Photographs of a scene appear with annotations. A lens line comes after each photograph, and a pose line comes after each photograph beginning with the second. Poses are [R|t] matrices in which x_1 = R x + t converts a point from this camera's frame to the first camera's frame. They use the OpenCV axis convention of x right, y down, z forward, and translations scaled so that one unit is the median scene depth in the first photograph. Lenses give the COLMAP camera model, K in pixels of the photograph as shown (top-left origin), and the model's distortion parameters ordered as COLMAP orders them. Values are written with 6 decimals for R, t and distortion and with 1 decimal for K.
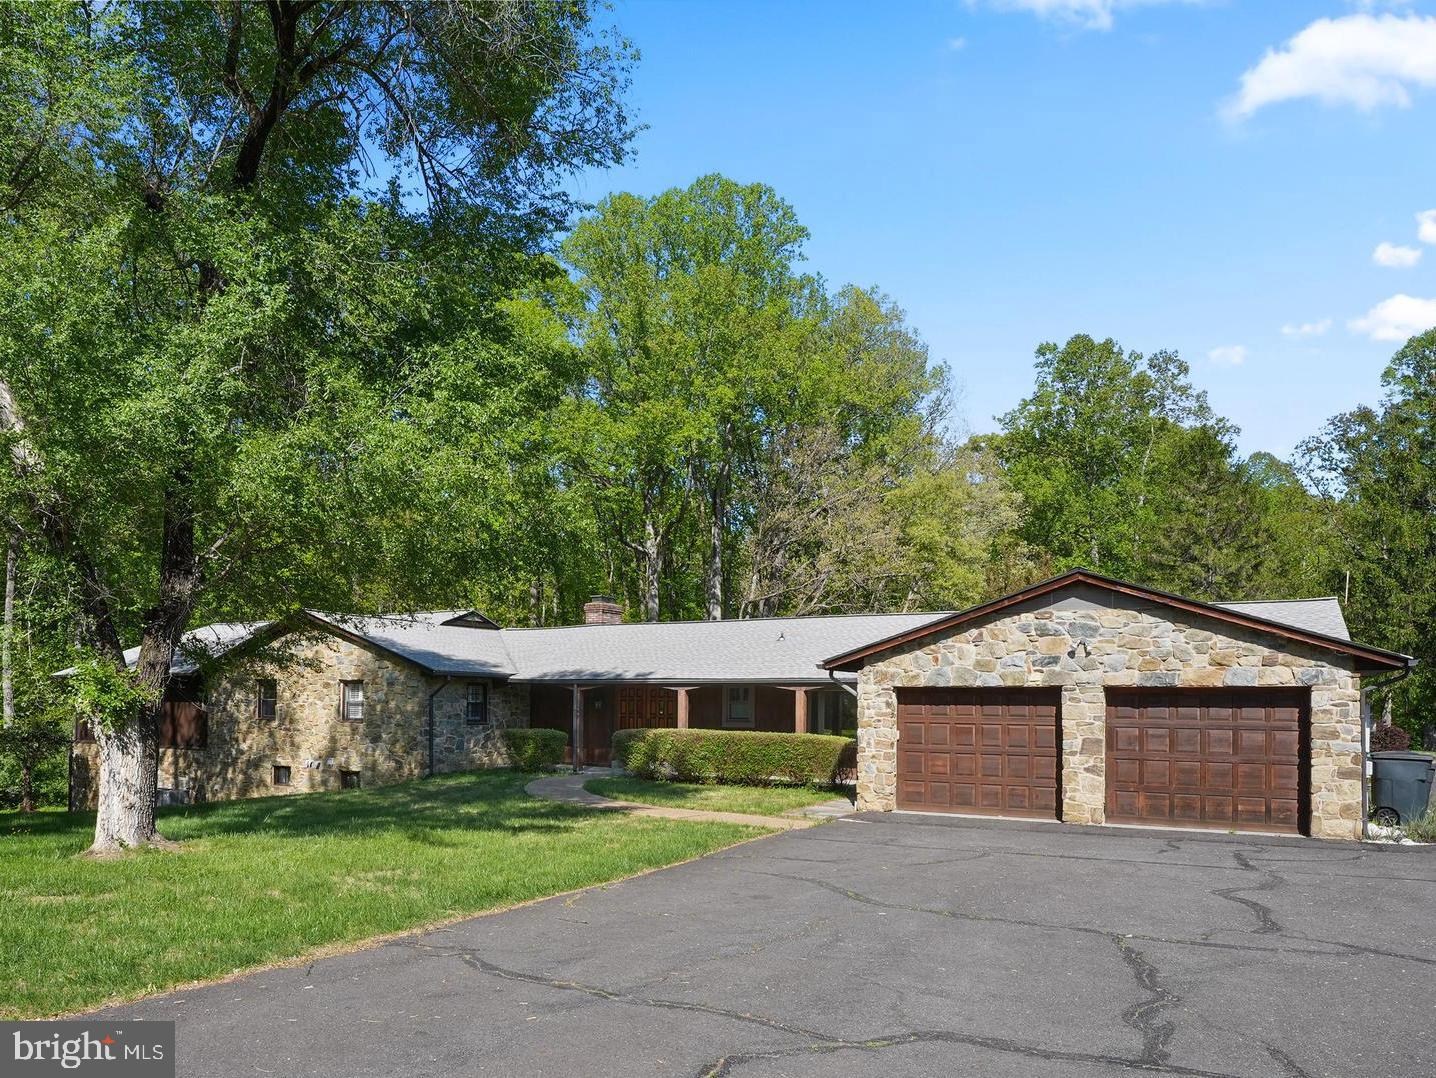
lens RADIAL K [[1252.2, 0, 718.0], [0, 1252.2, 539.0], [0, 0, 1]] dist [-0.005889, -0.000924]
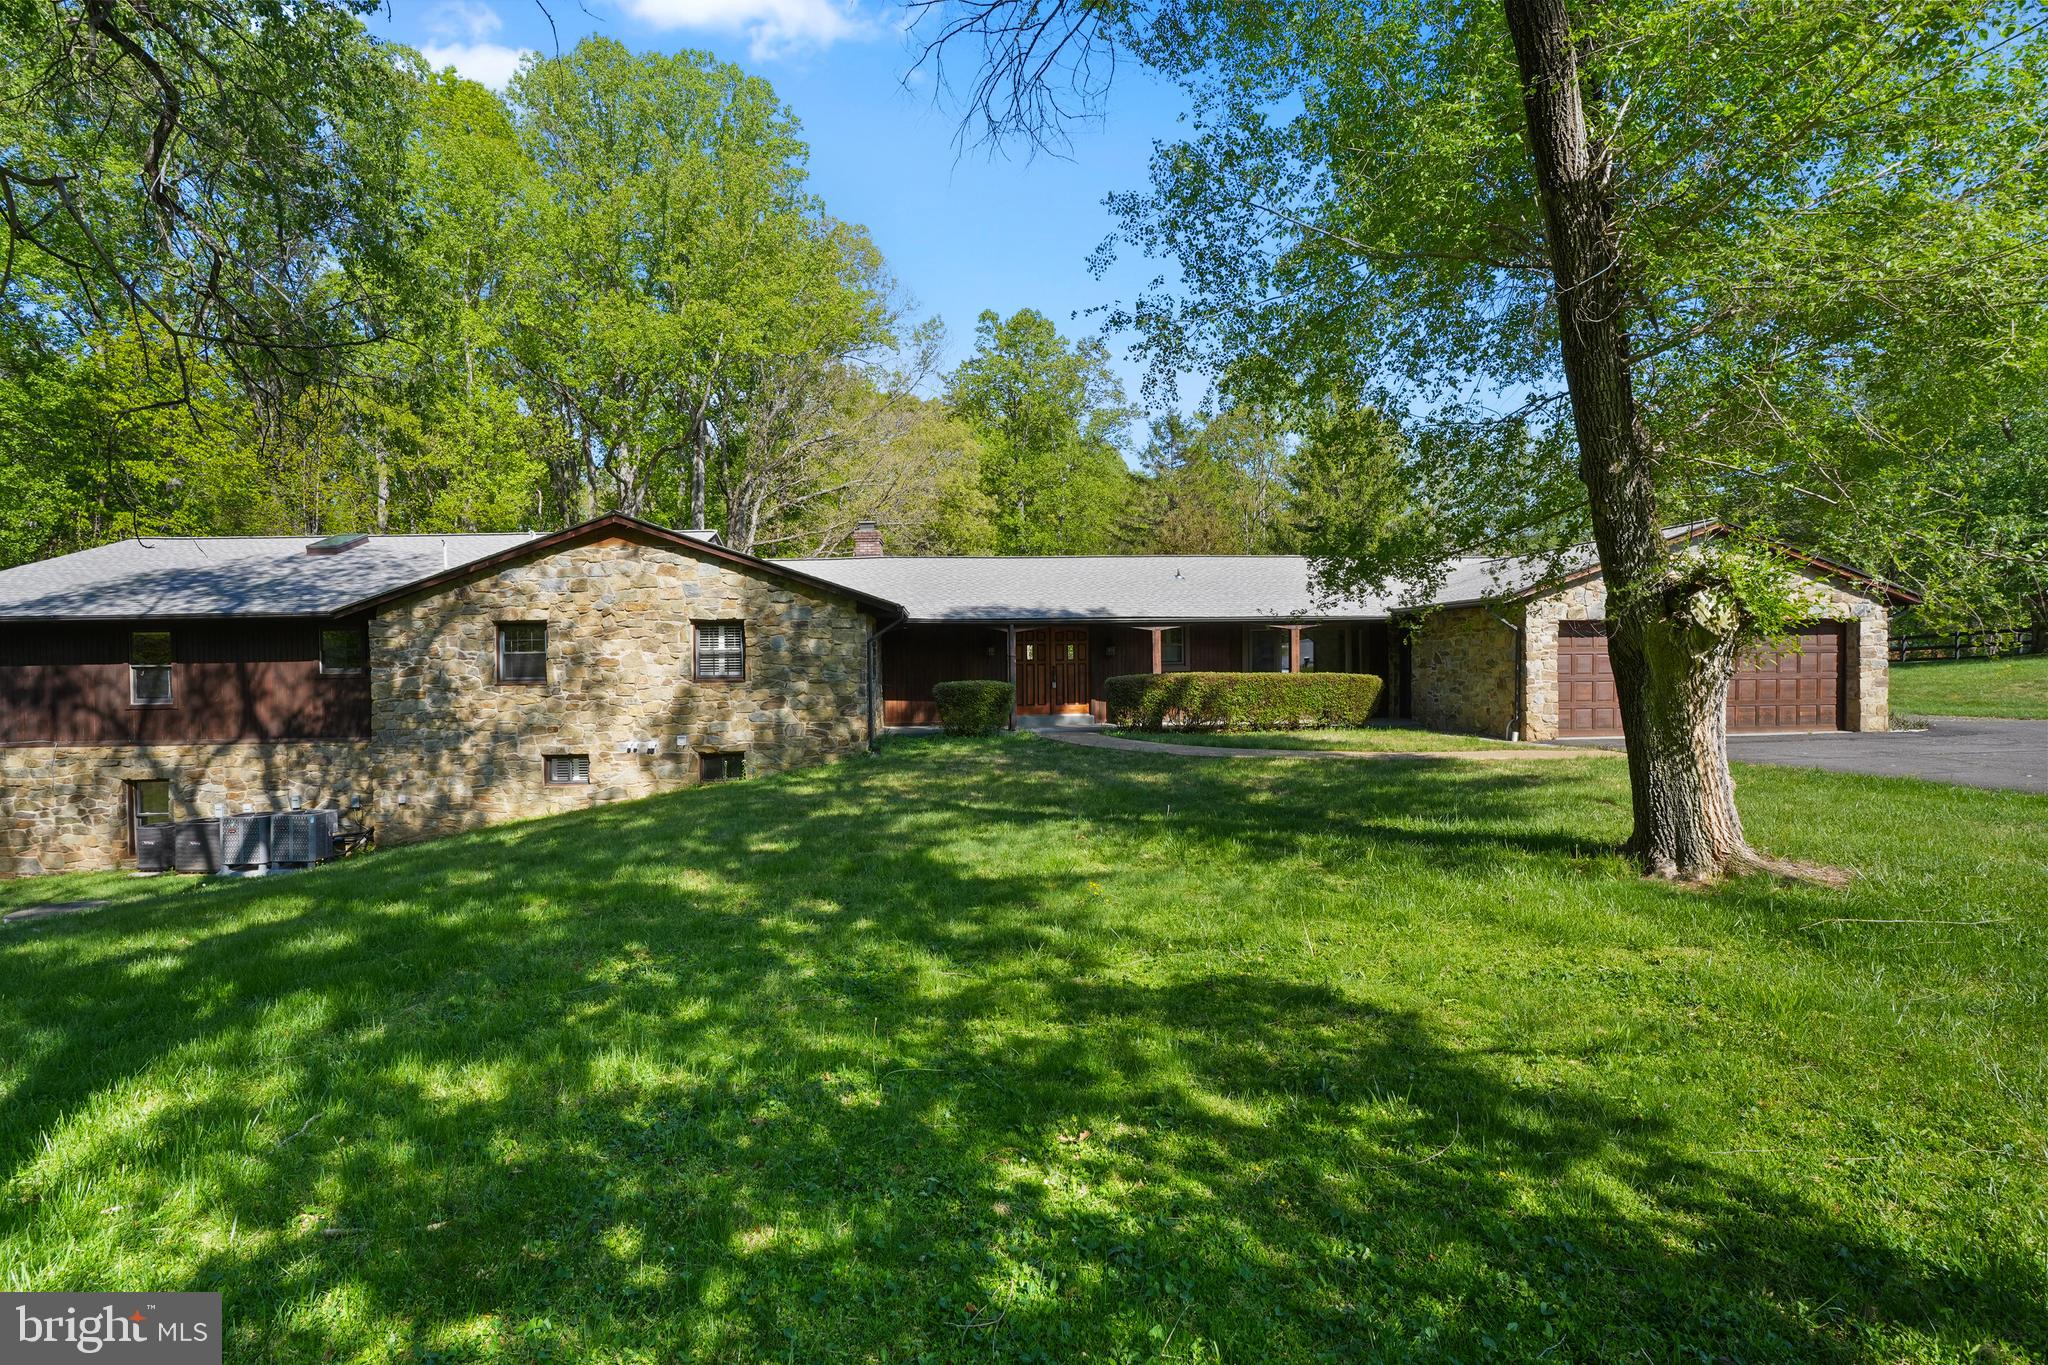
lens RADIAL K [[1112.4, 0, 1002.2], [0, 1112.4, 683.8], [0, 0, 1]] dist [-0.093996, 0.057592]
pose [[0.760319, -0.033320, 0.648695, -0.570520], [-0.062643, 0.990267, 0.124286, 0.063109], [-0.646522, -0.135133, 0.750831, 0.447710]]
